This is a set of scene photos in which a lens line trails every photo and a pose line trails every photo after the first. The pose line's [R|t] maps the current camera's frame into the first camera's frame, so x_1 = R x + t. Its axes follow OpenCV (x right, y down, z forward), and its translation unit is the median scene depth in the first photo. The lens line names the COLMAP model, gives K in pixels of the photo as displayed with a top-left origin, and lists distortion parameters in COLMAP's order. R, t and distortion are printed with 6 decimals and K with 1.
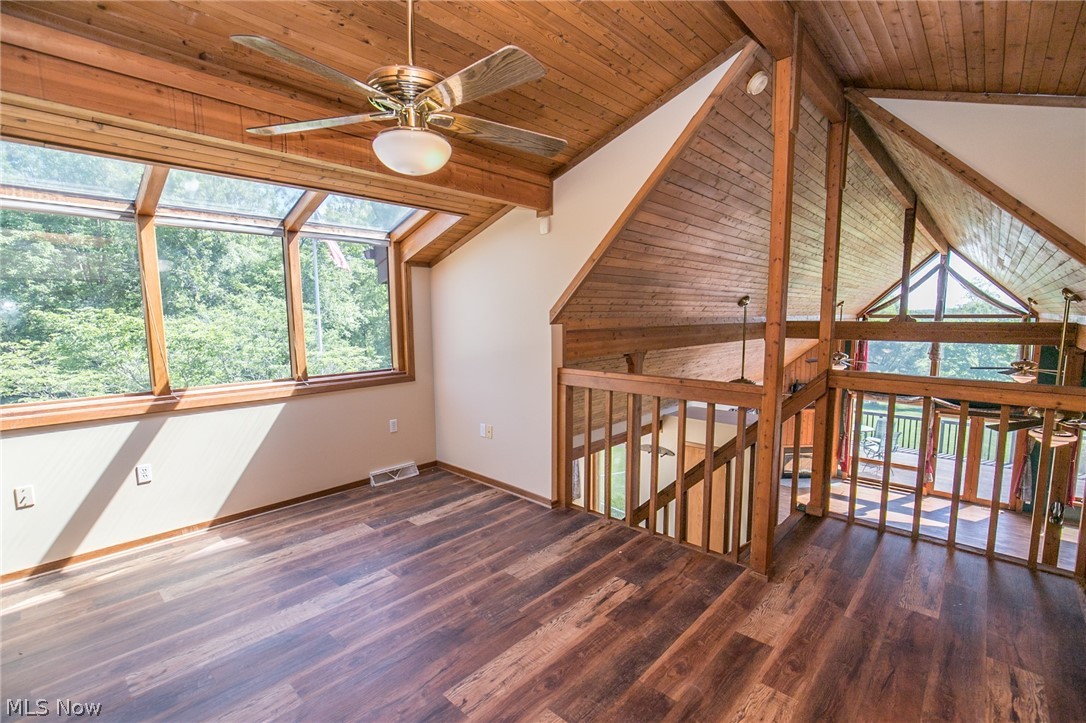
lens RADIAL K [[496.6, 0, 543.2], [0, 496.6, 369.6], [0, 0, 1]] dist [-0.009176, 0.001269]
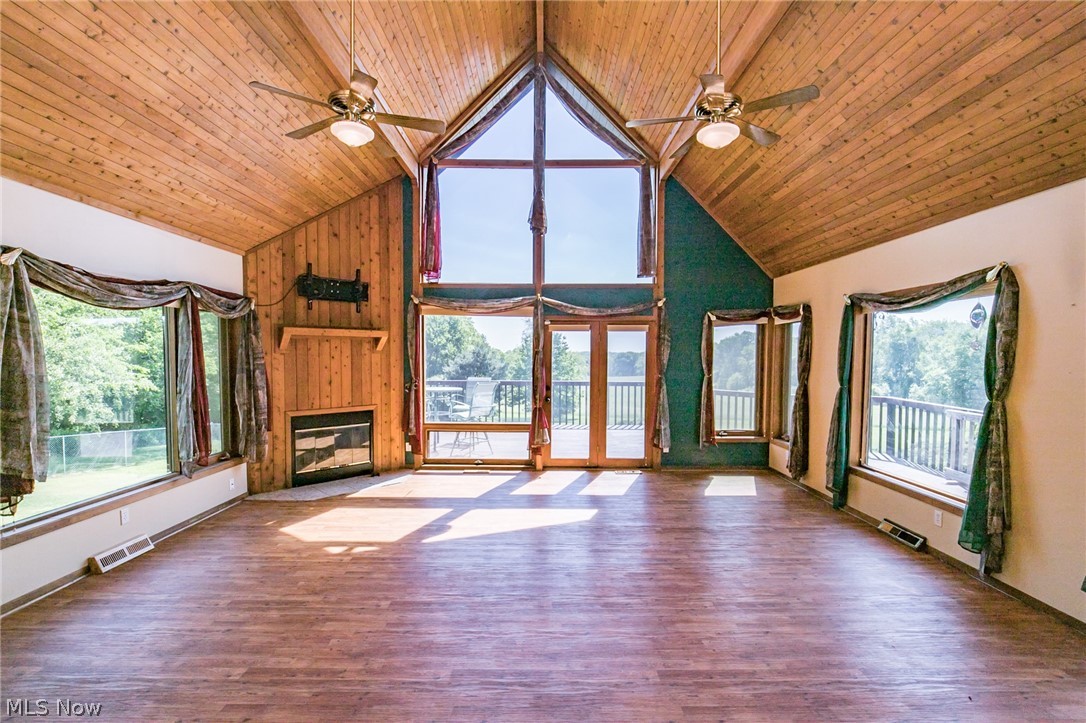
lens RADIAL K [[496.6, 0, 540.9], [0, 496.6, 367.7], [0, 0, 1]] dist [-0.009176, 0.001269]
pose [[0.732953, -0.016158, 0.680087, 0.377914], [0.075057, 0.995535, -0.057239, 0.168217], [-0.676126, 0.092999, 0.730893, 0.561874]]
